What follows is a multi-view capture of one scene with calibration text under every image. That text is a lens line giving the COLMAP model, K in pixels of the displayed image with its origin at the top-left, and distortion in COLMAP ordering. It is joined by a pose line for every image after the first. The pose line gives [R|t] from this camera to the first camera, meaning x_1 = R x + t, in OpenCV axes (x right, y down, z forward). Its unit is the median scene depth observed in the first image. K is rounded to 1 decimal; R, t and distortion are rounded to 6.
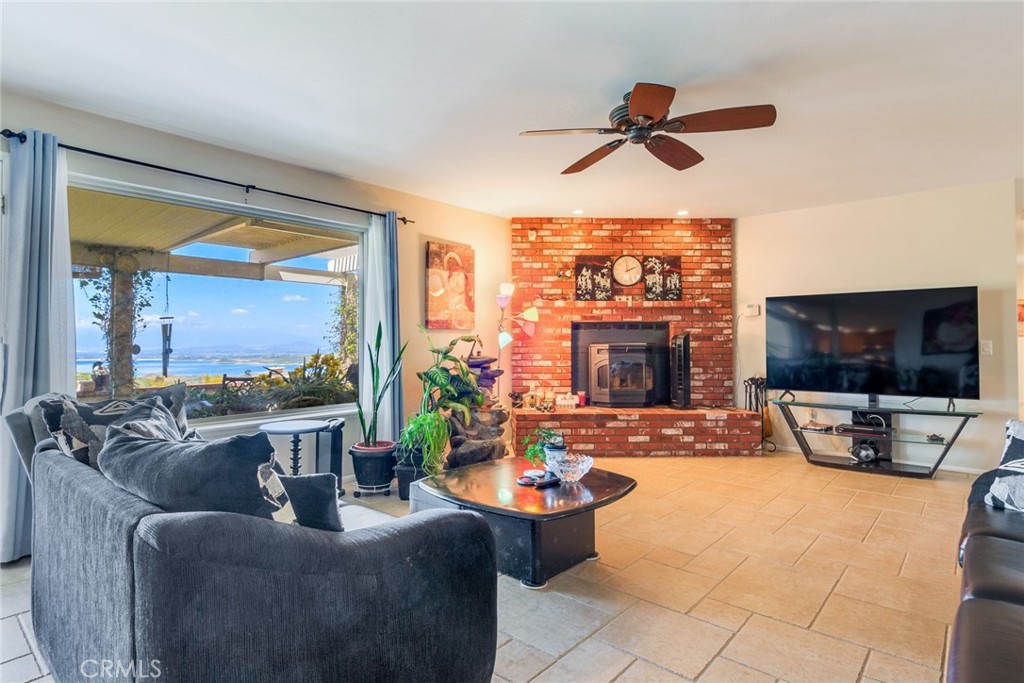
lens RADIAL K [[535.3, 0, 510.2], [0, 535.3, 337.2], [0, 0, 1]] dist [-0.001598, -0.001306]
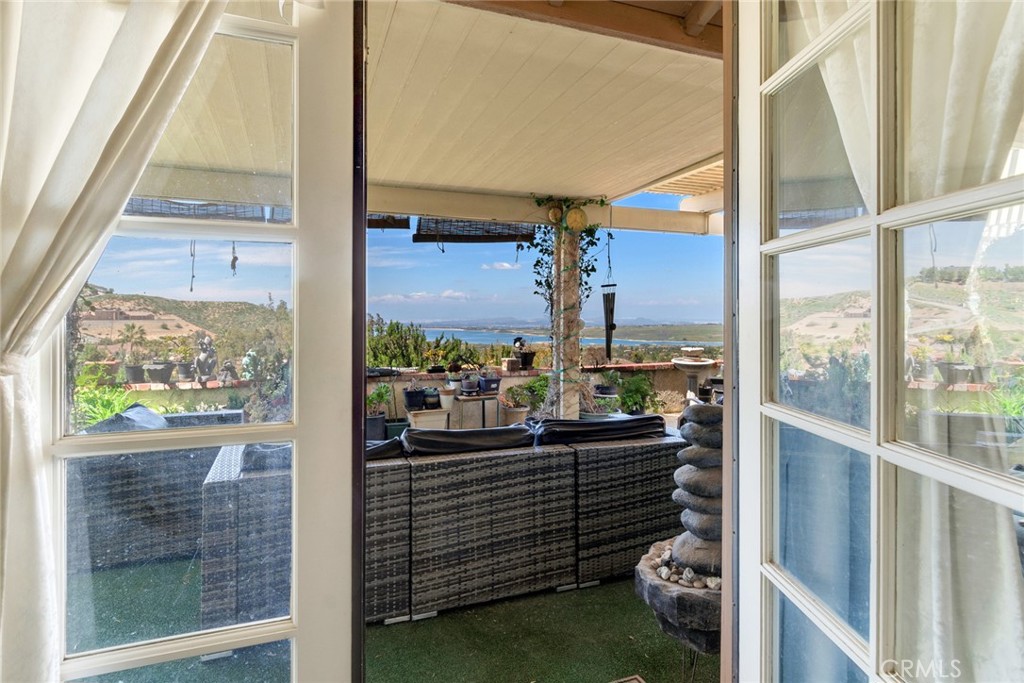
lens RADIAL K [[535.3, 0, 507.8], [0, 535.3, 317.9], [0, 0, 1]] dist [-0.001598, -0.001306]
pose [[0.886327, 0.002396, -0.463054, -0.438422], [0.004117, 0.999906, 0.013053, 0.001698], [0.463042, -0.013475, 0.886234, 0.234320]]
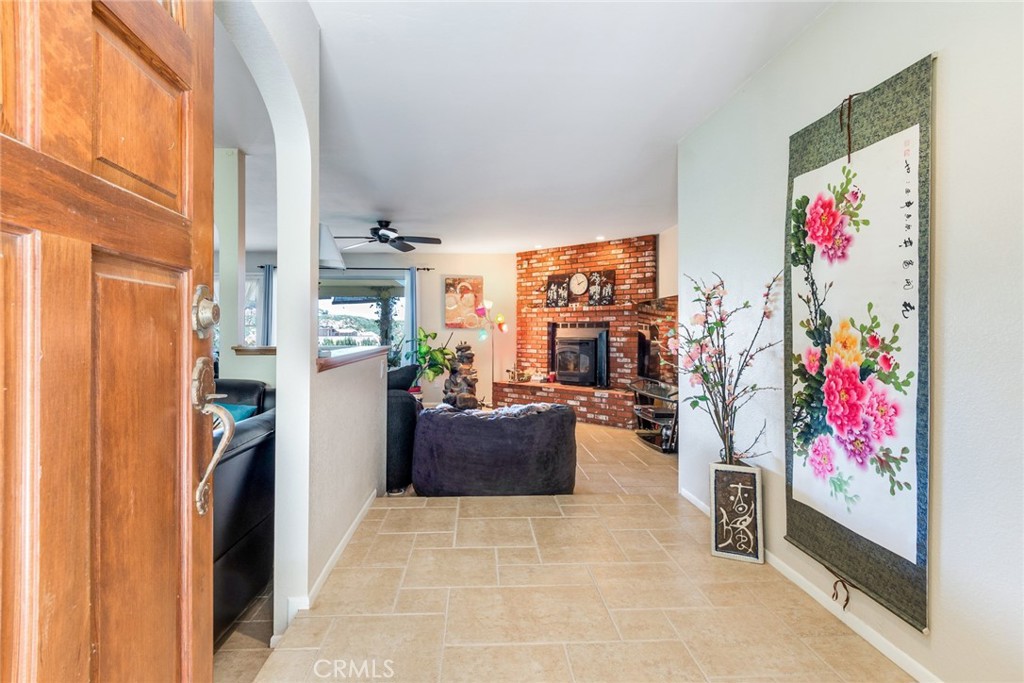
lens RADIAL K [[535.3, 0, 507.8], [0, 535.3, 336.1], [0, 0, 1]] dist [-0.001598, -0.001306]
pose [[0.707907, 0.009731, -0.706238, 1.044191], [0.002465, 0.999865, 0.016248, -0.015695], [0.706301, -0.013244, 0.707788, -0.079533]]
